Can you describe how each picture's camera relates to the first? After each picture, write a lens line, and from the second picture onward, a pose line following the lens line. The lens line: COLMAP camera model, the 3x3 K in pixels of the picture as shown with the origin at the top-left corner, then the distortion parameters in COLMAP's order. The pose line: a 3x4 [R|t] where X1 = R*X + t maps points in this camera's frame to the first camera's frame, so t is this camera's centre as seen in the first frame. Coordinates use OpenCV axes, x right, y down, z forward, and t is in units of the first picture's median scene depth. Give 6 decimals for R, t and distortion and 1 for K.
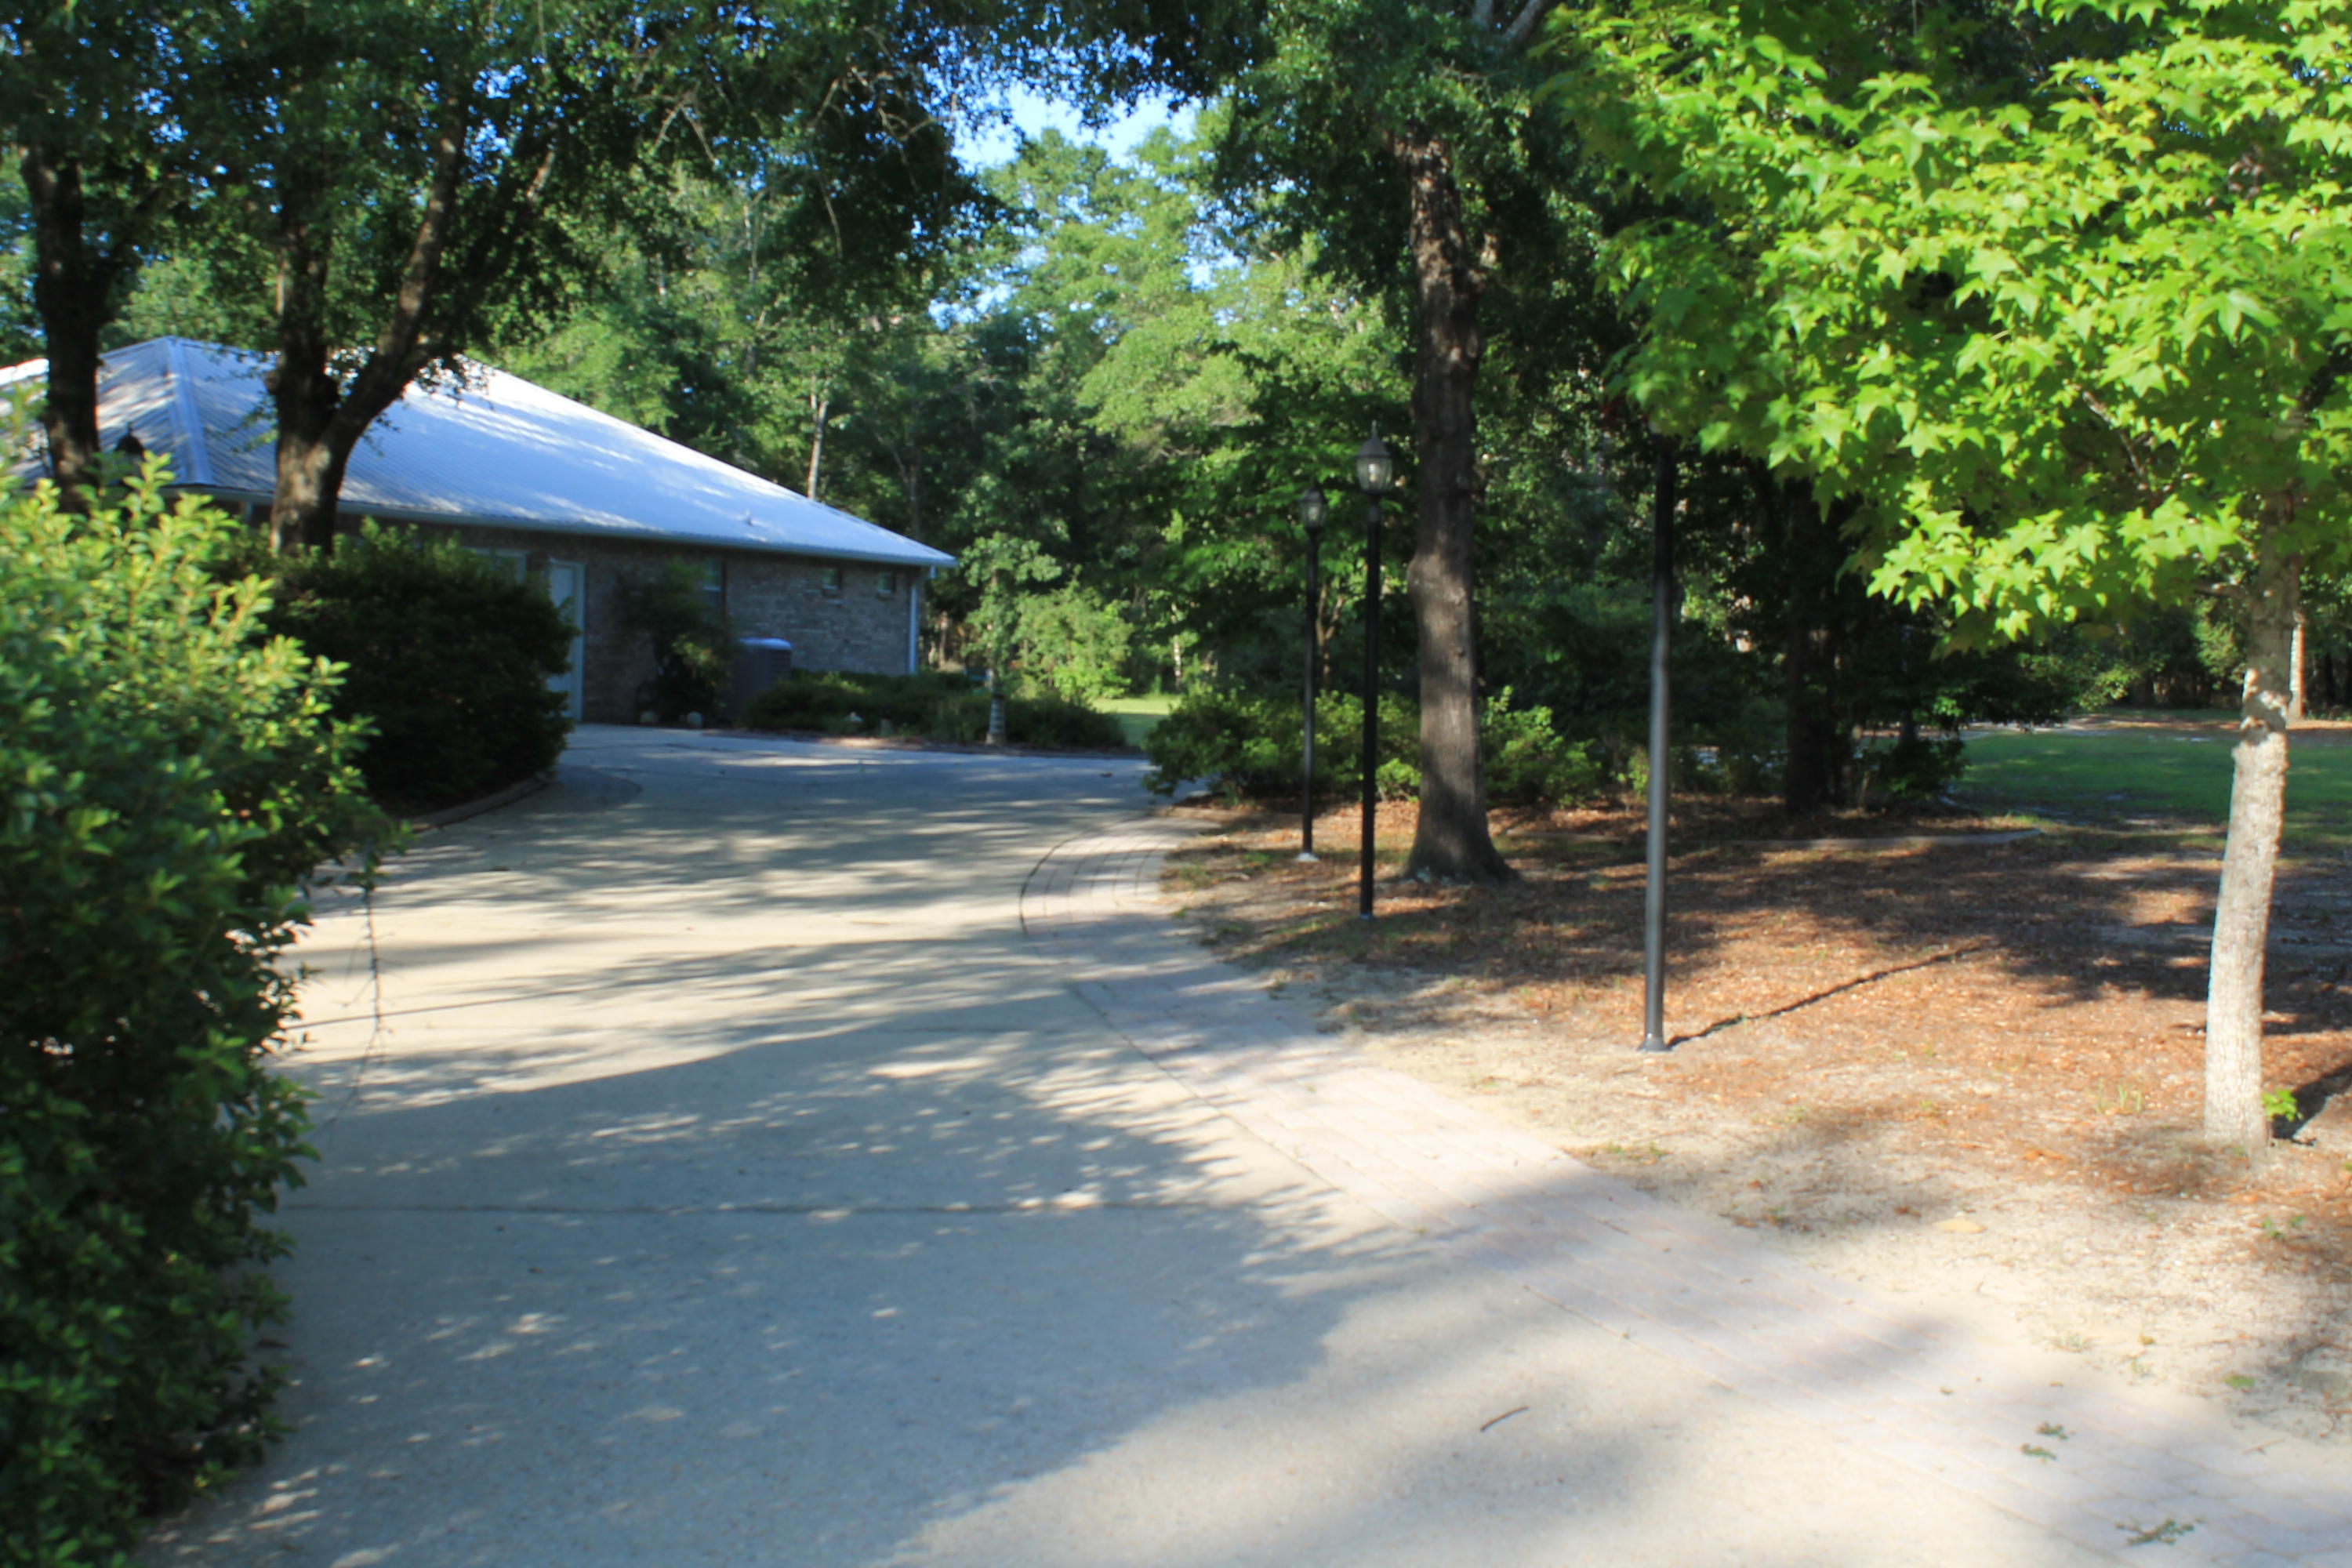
lens RADIAL K [[2789.0, 0, 1176.0], [0, 2789.0, 784.0], [0, 0, 1]] dist [-0.083240, 0.011582]
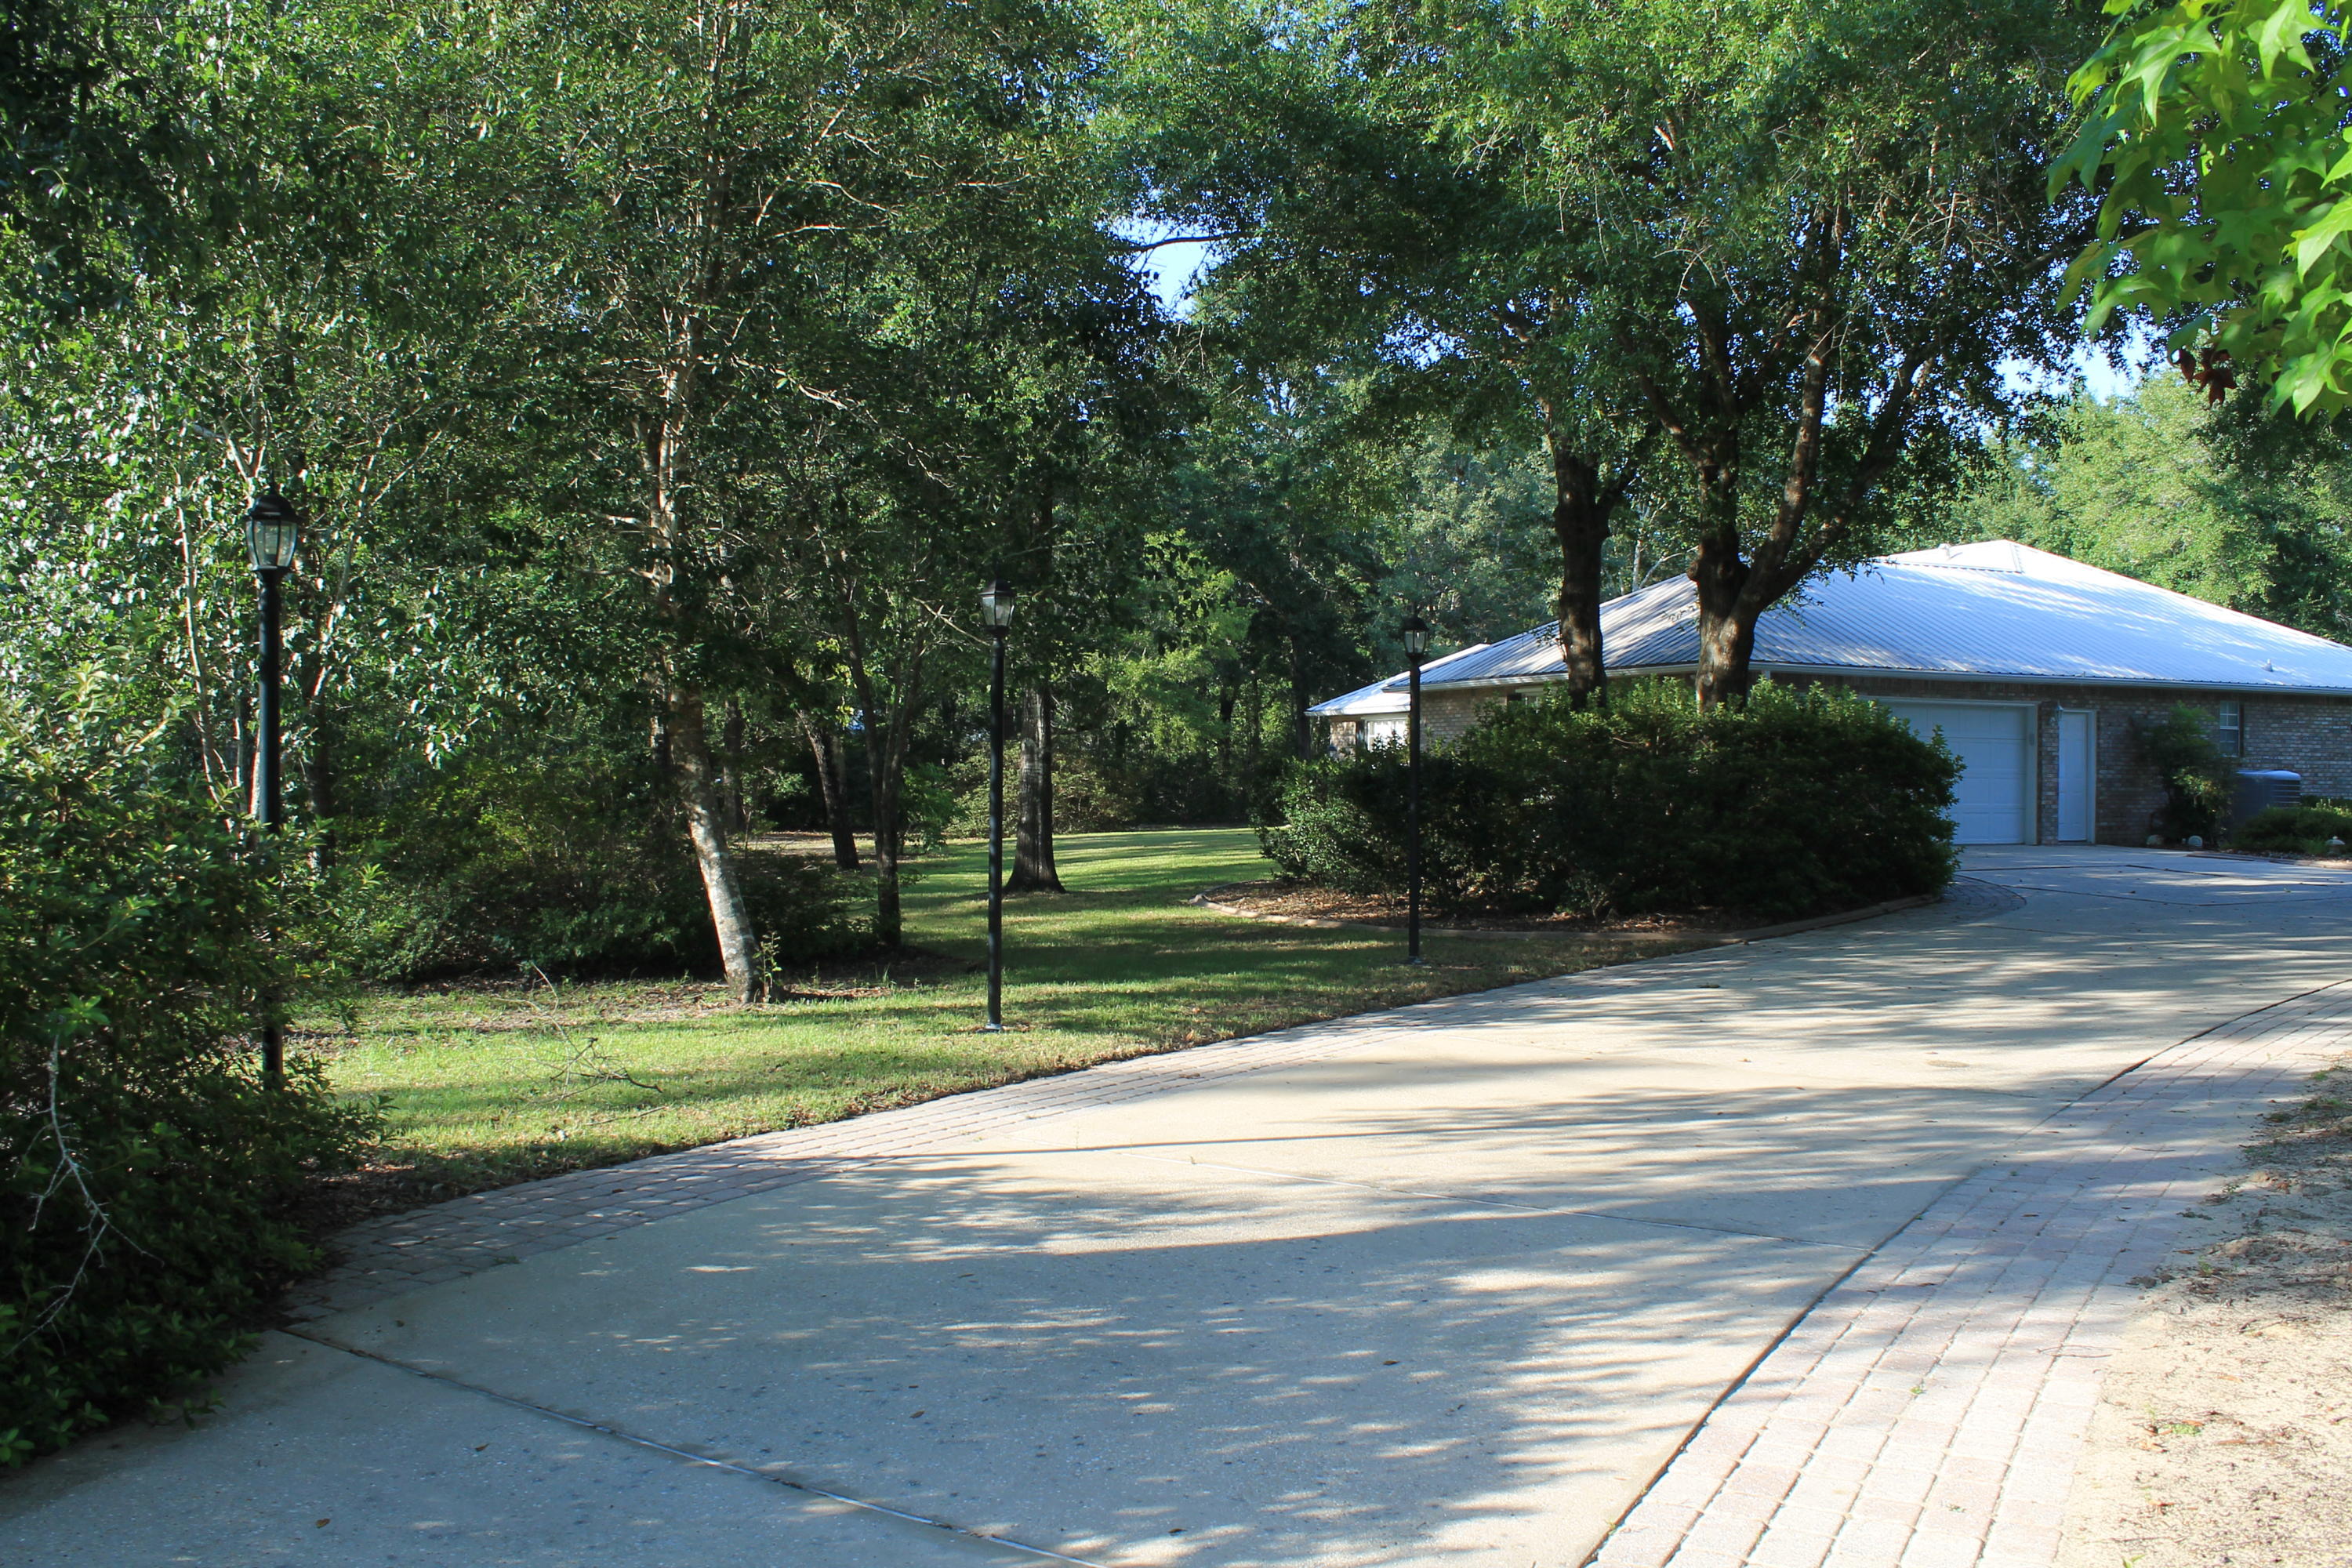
lens RADIAL K [[1996.2, 0, 1161.0], [0, 1996.2, 772.3], [0, 0, 1]] dist [-0.163578, 0.135916]
pose [[0.724203, -0.020346, -0.689287, 0.097655], [-0.017910, 0.998672, -0.048296, -0.008647], [0.689354, 0.047321, 0.722877, 0.191934]]
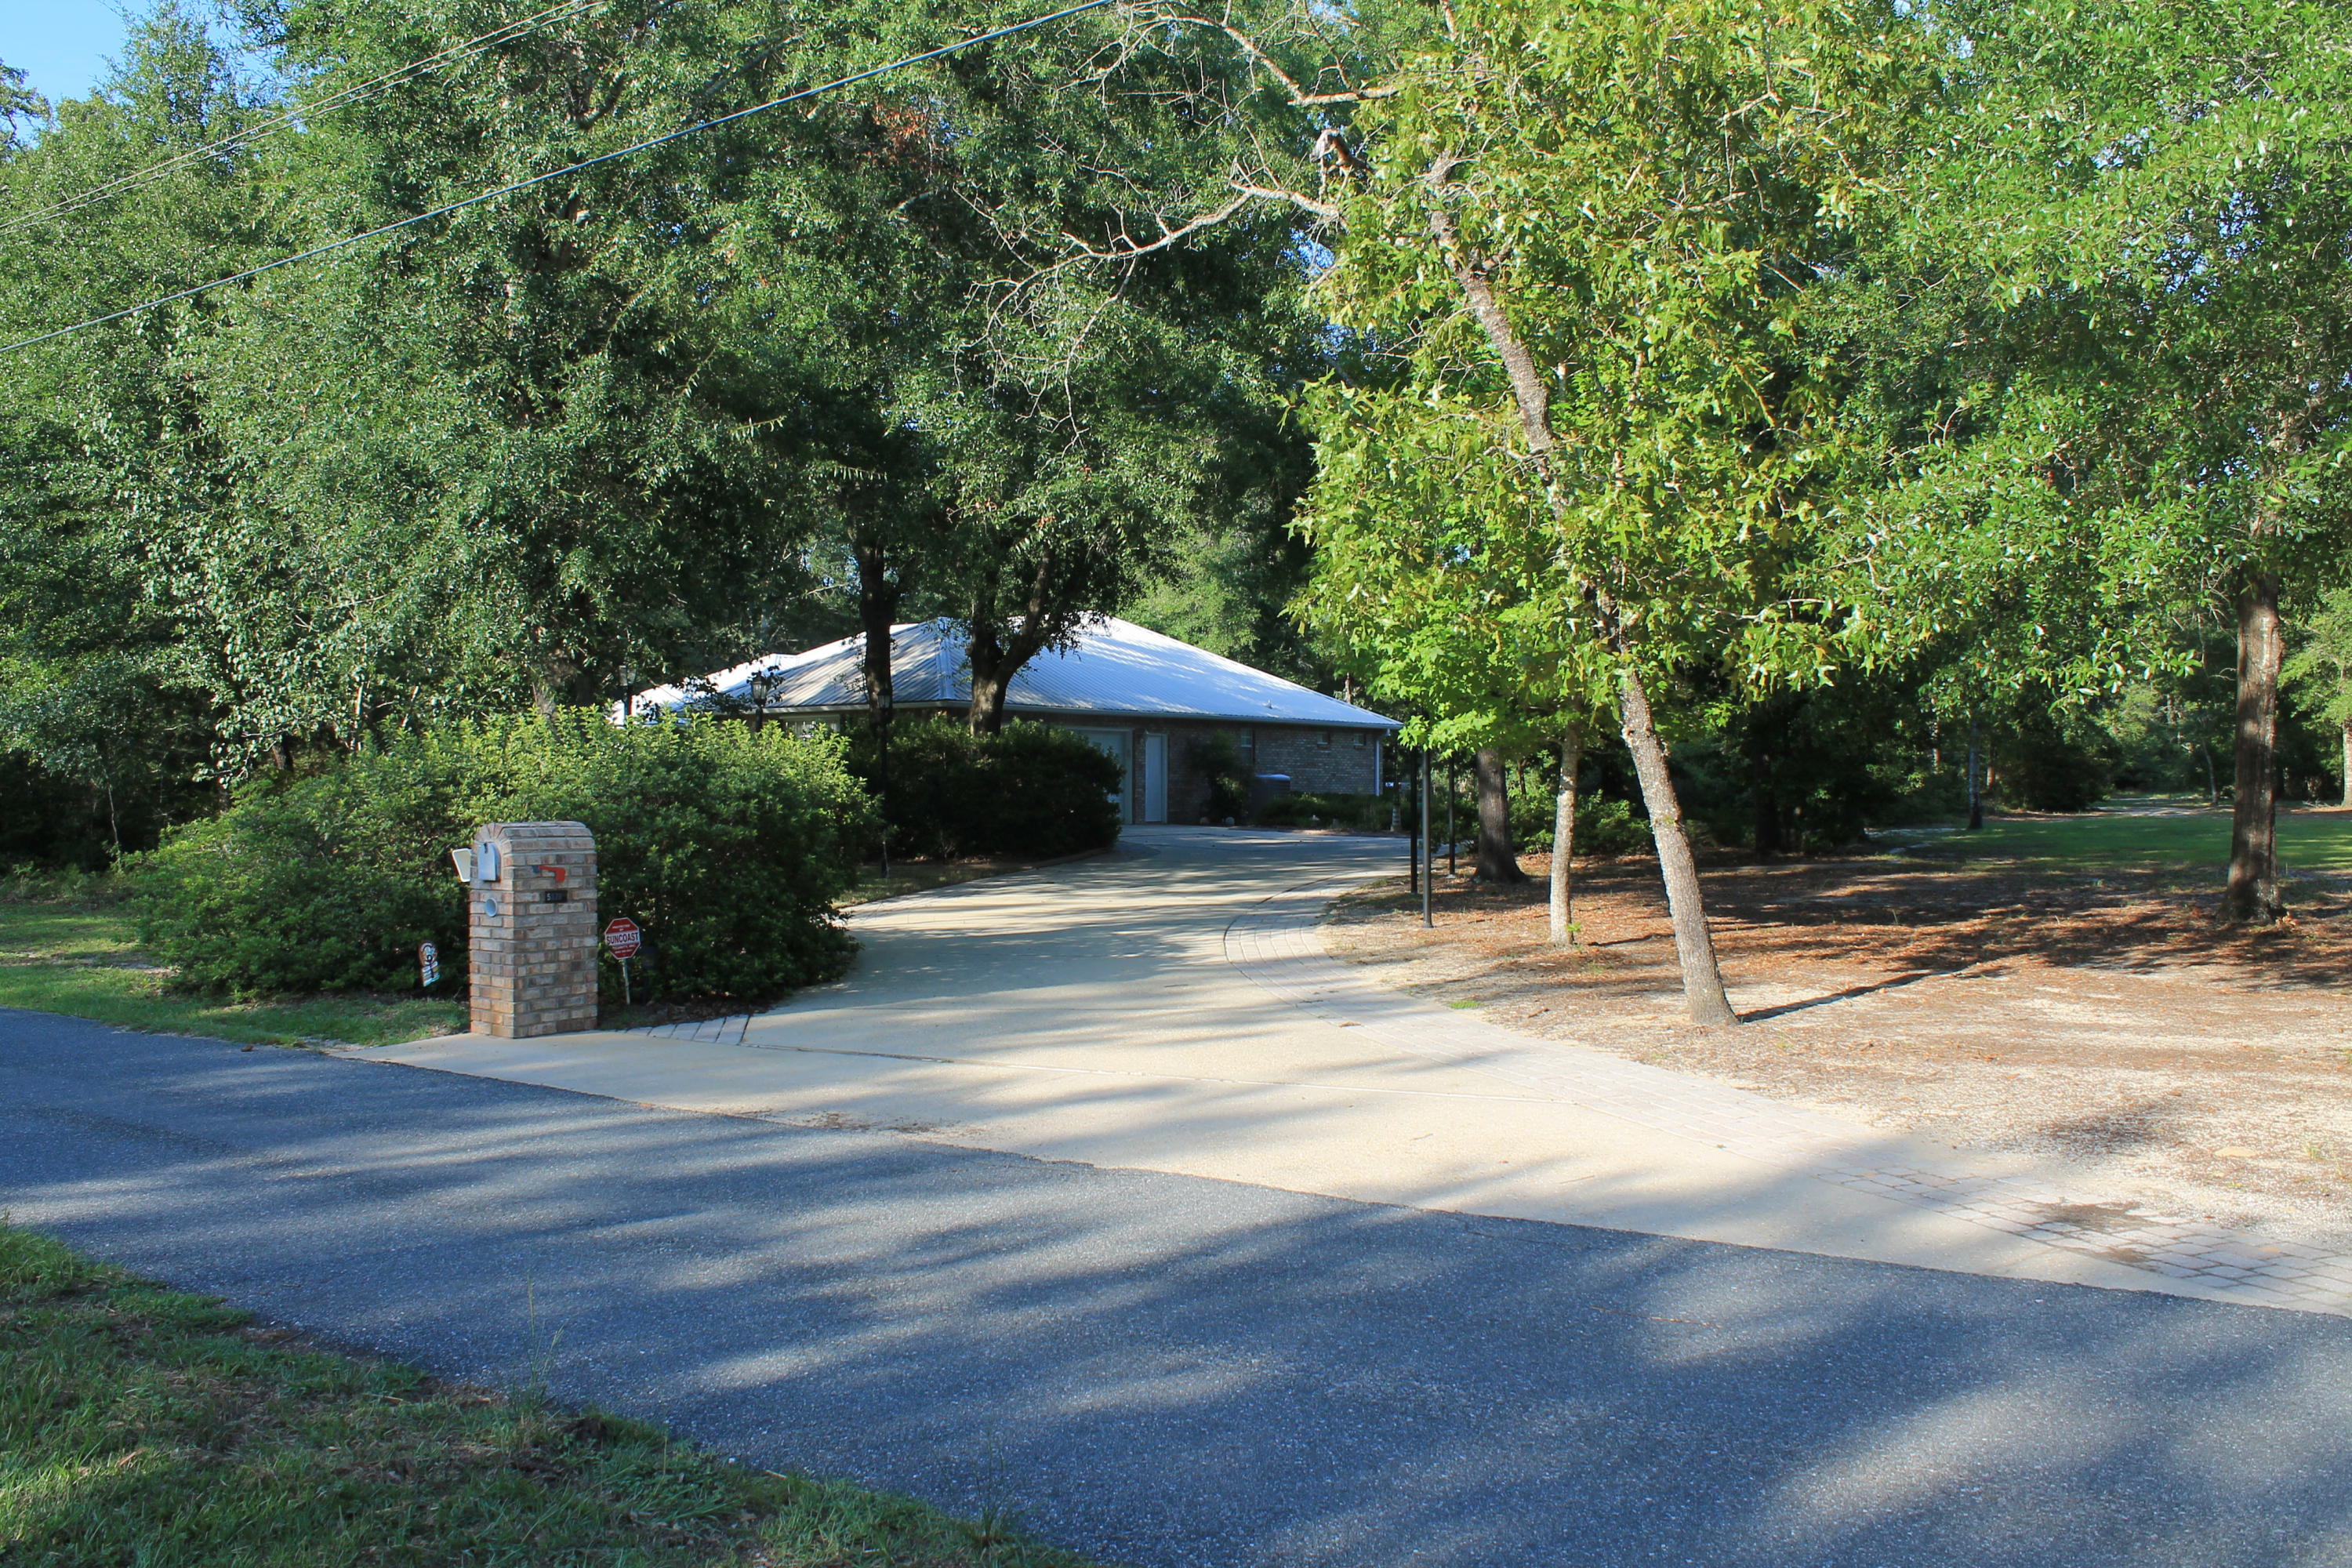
lens RADIAL K [[1985.5, 0, 1171.5], [0, 1985.5, 786.4], [0, 0, 1]] dist [-0.161764, 0.133883]
pose [[0.965655, -0.021962, -0.258897, 0.171605], [0.009823, 0.998795, -0.048088, 0.021804], [0.259641, 0.043893, 0.964707, -0.320510]]
